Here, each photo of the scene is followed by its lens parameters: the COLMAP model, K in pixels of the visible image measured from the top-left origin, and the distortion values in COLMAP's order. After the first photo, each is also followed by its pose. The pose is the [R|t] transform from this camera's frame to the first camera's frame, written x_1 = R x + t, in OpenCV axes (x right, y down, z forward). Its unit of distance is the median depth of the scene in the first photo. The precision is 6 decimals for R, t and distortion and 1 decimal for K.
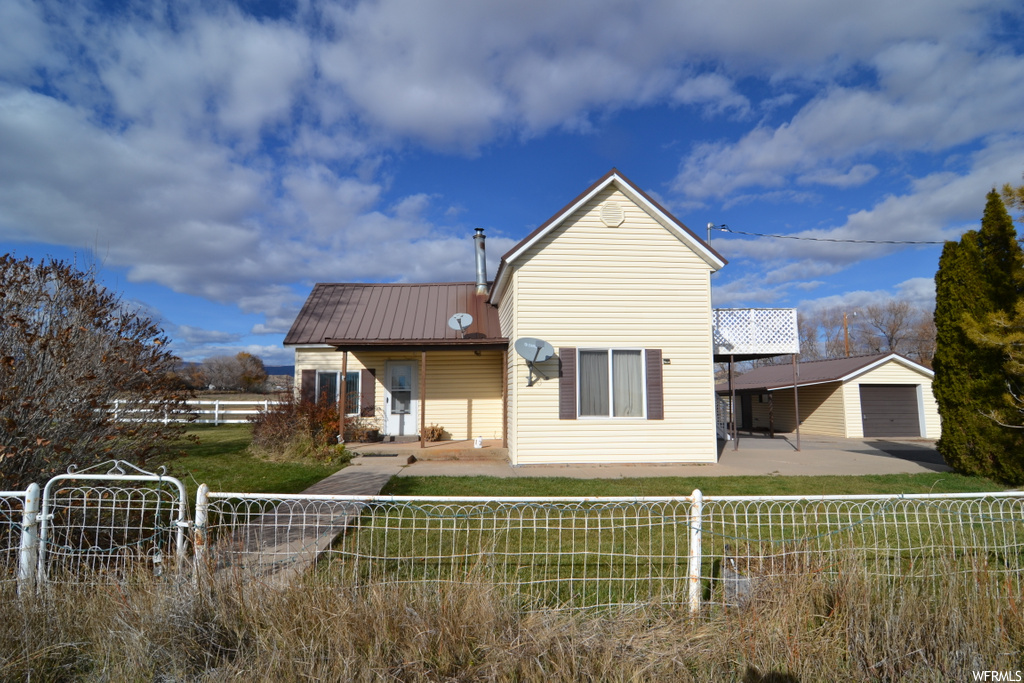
lens RADIAL K [[507.1, 0, 512.0], [0, 507.1, 341.5], [0, 0, 1]] dist [-0.000058, 0.000063]
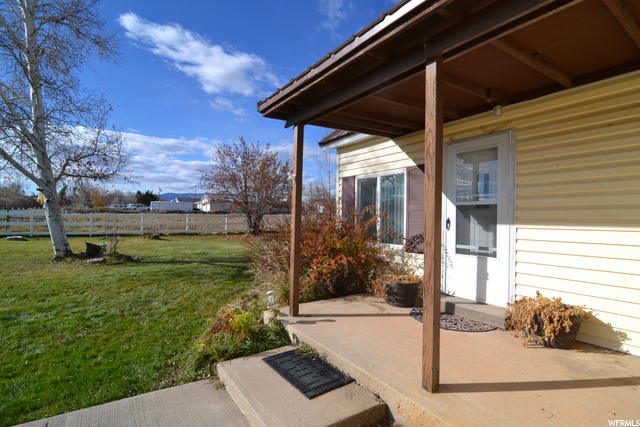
lens RADIAL K [[317.0, 0, 320.0], [0, 317.0, 213.5], [0, 0, 1]] dist [-0.000058, 0.000063]
pose [[0.471278, 0.006573, -0.881960, -0.041901], [0.073668, 0.996185, 0.046789, 0.100114], [0.878903, -0.087023, 0.468996, 0.910479]]
